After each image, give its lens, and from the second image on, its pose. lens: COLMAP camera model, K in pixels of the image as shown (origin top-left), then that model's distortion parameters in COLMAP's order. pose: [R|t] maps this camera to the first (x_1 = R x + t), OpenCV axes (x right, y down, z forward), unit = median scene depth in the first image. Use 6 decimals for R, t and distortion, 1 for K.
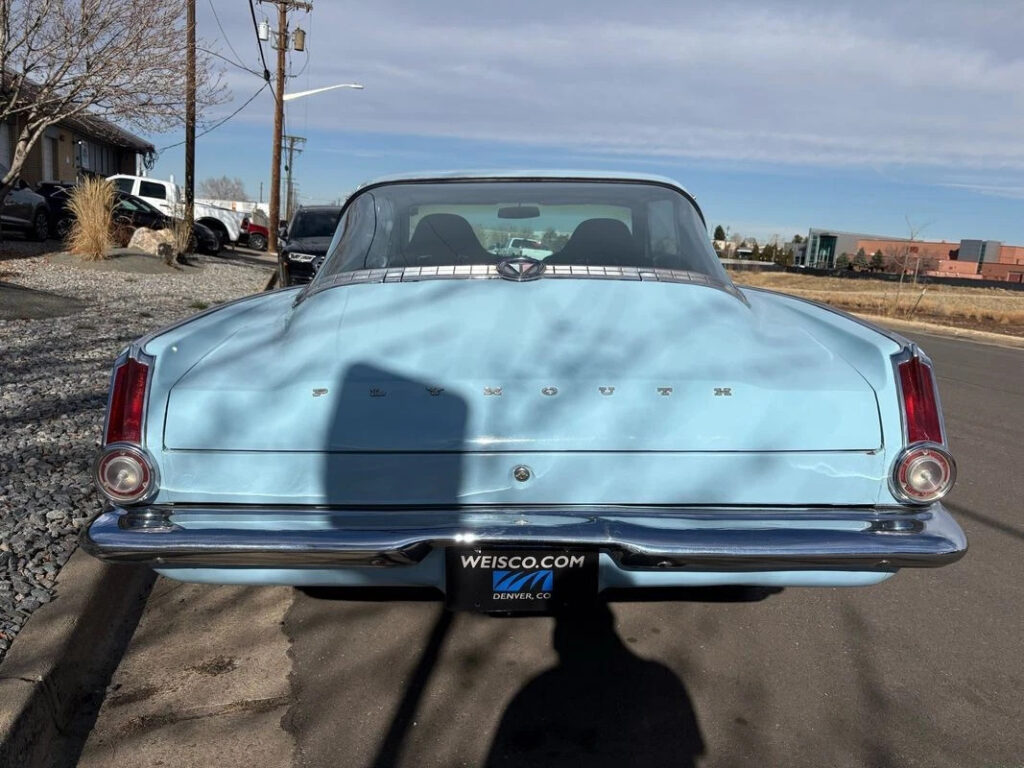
lens RADIAL K [[780.9, 0, 510.2], [0, 780.9, 356.0], [0, 0, 1]] dist [0.017426, 0.004886]
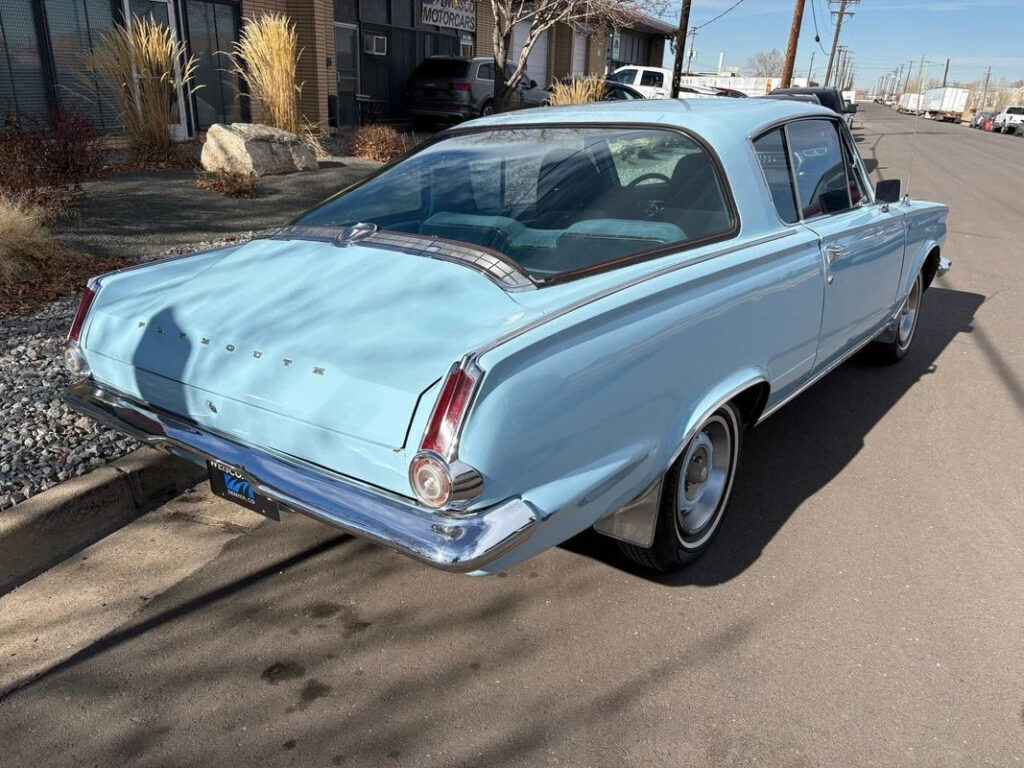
lens RADIAL K [[780.9, 0, 510.2], [0, 780.9, 356.0], [0, 0, 1]] dist [0.017426, 0.004886]
pose [[0.790209, 0.154351, -0.593081, 1.127638], [-0.063814, 0.983226, 0.170864, -0.181961], [0.609506, -0.097171, 0.786804, 0.263778]]
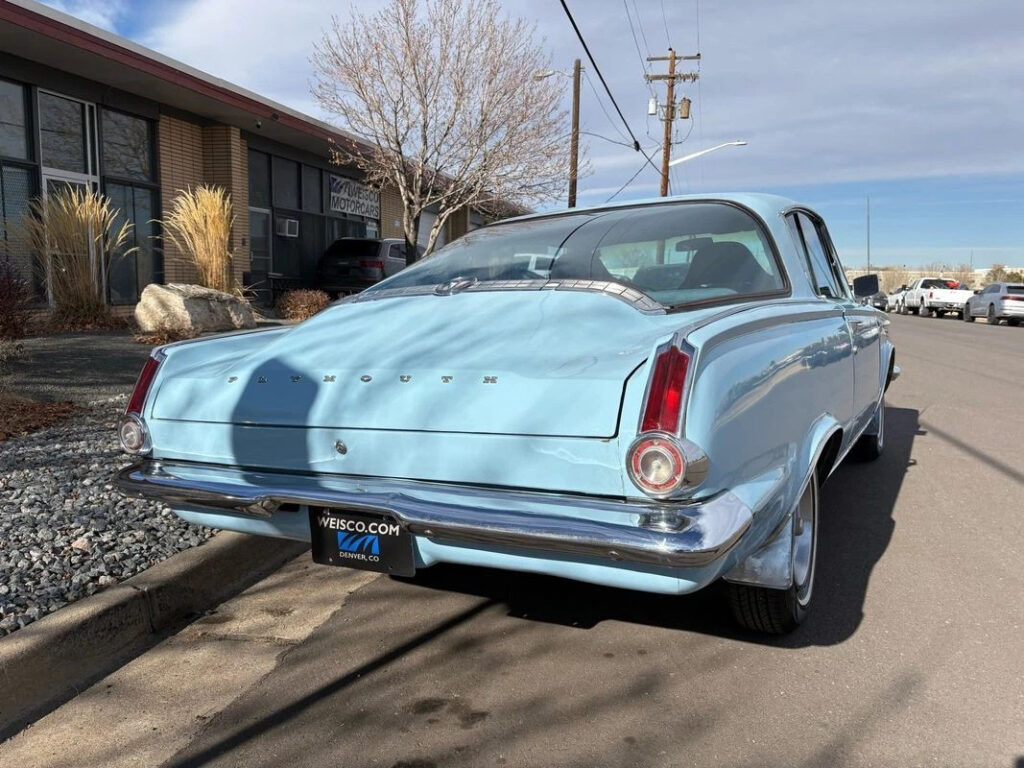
lens RADIAL K [[777.2, 0, 509.7], [0, 777.2, 347.6], [0, 0, 1]] dist [0.016004, 0.001922]
pose [[0.870333, -0.017940, -0.492137, 0.797615], [-0.023612, 0.996667, -0.078090, 0.081760], [0.491897, 0.079584, 0.867008, 0.075649]]
